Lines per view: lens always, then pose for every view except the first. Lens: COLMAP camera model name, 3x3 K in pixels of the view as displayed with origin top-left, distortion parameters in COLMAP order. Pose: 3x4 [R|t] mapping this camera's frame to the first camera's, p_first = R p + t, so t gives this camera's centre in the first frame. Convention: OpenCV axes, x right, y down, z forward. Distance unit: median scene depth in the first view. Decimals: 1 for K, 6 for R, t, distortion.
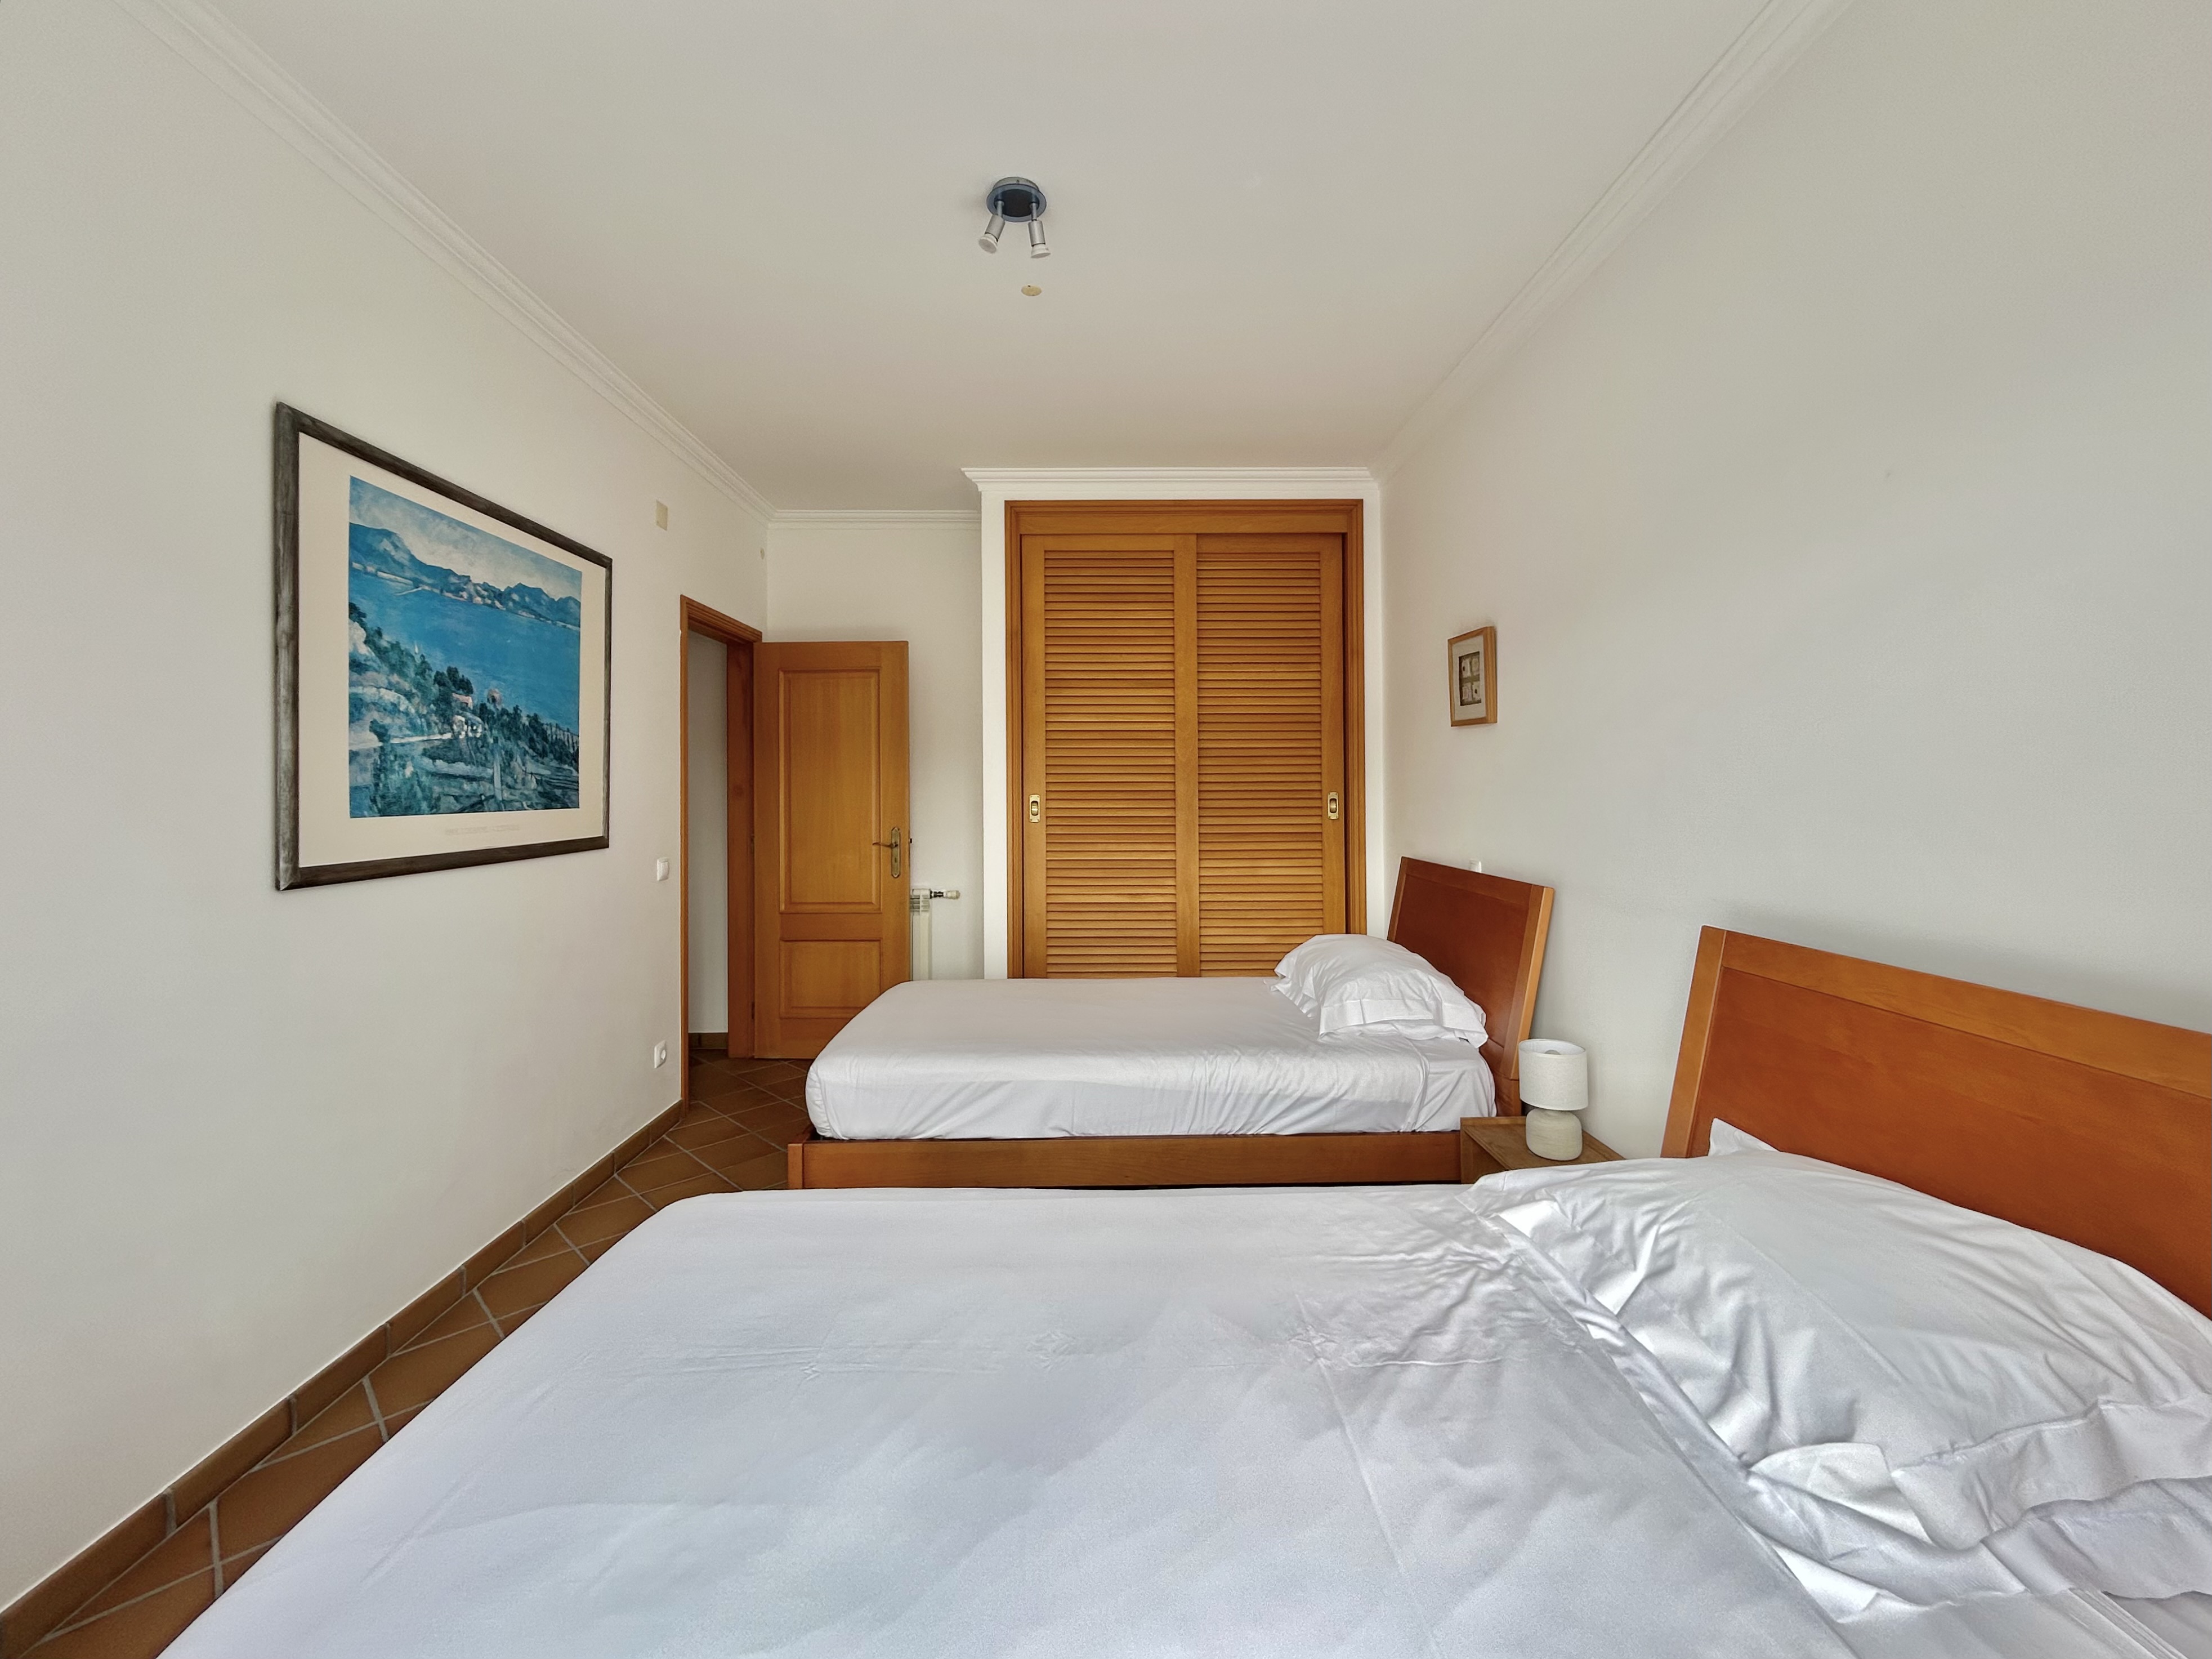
lens RADIAL K [[918.6, 0, 1098.5], [0, 918.6, 781.5], [0, 0, 1]] dist [0.002052, 0.000313]
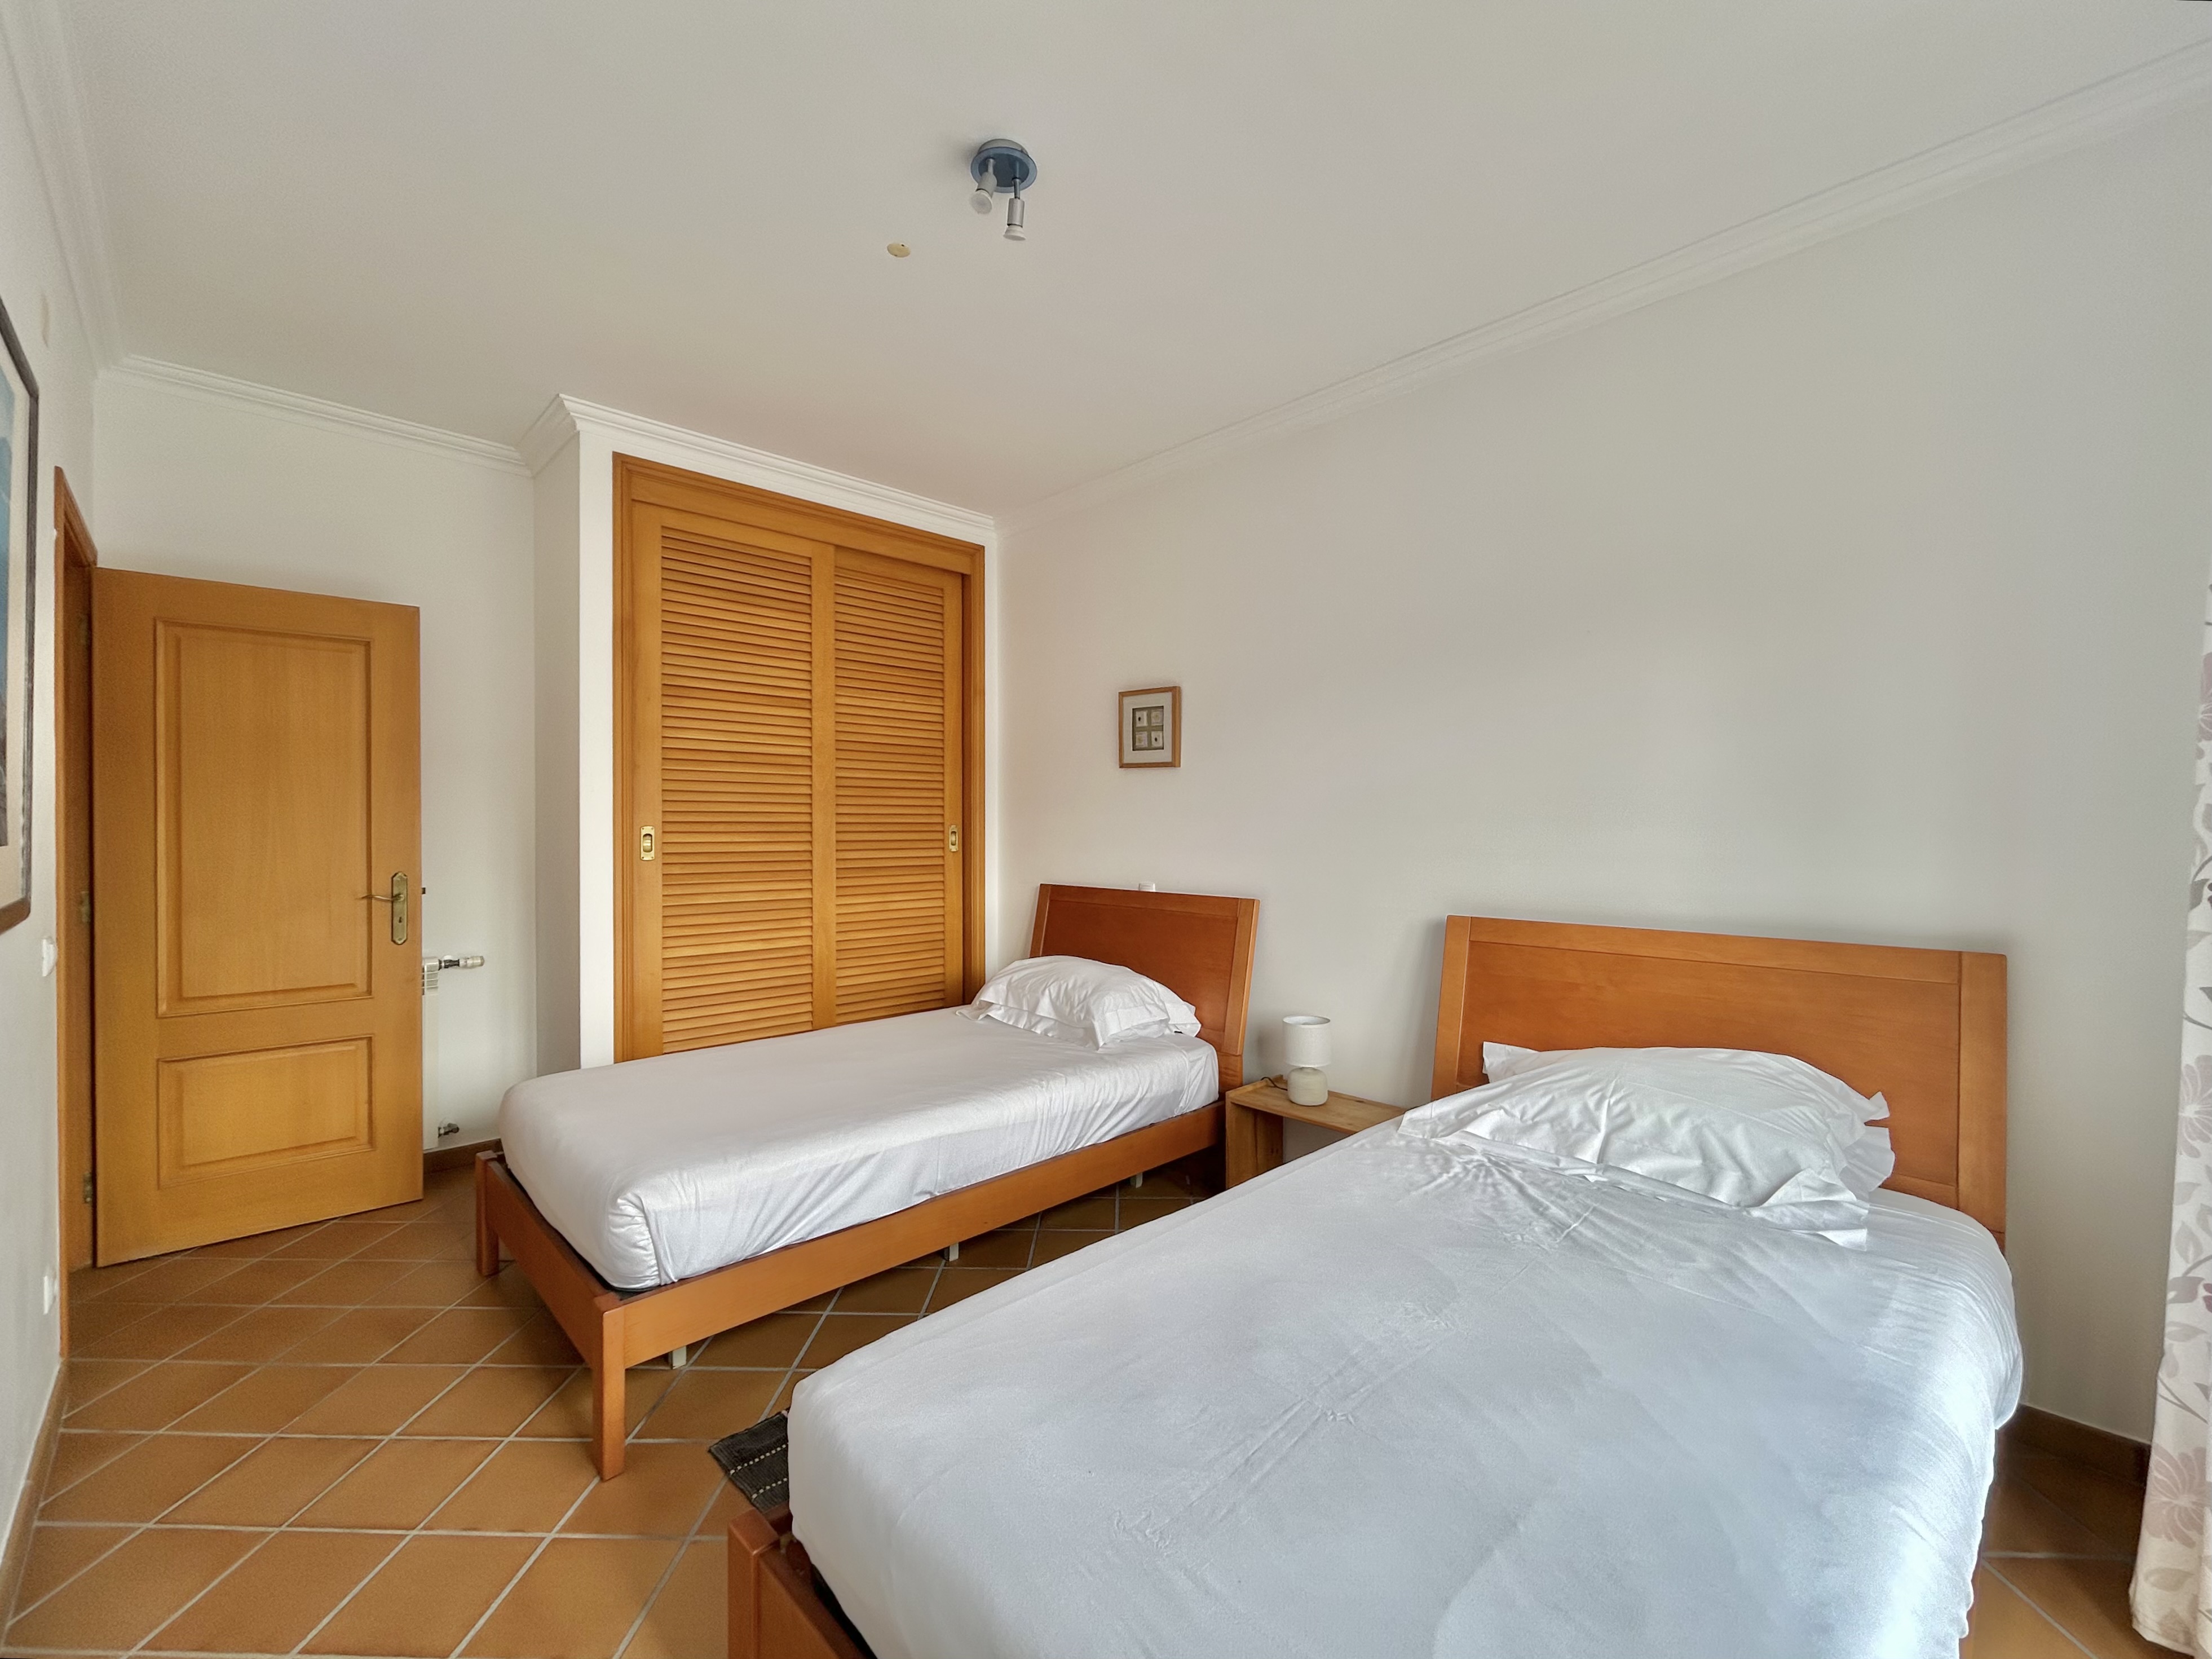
lens RADIAL K [[920.0, 0, 1106.0], [0, 920.0, 829.5], [0, 0, 1]] dist [-0.002122, -0.000283]
pose [[0.733407, 0.002263, 0.679786, -0.324032], [-0.010978, 0.999903, 0.008515, 0.005968], [-0.679701, -0.013708, 0.733361, 0.132392]]
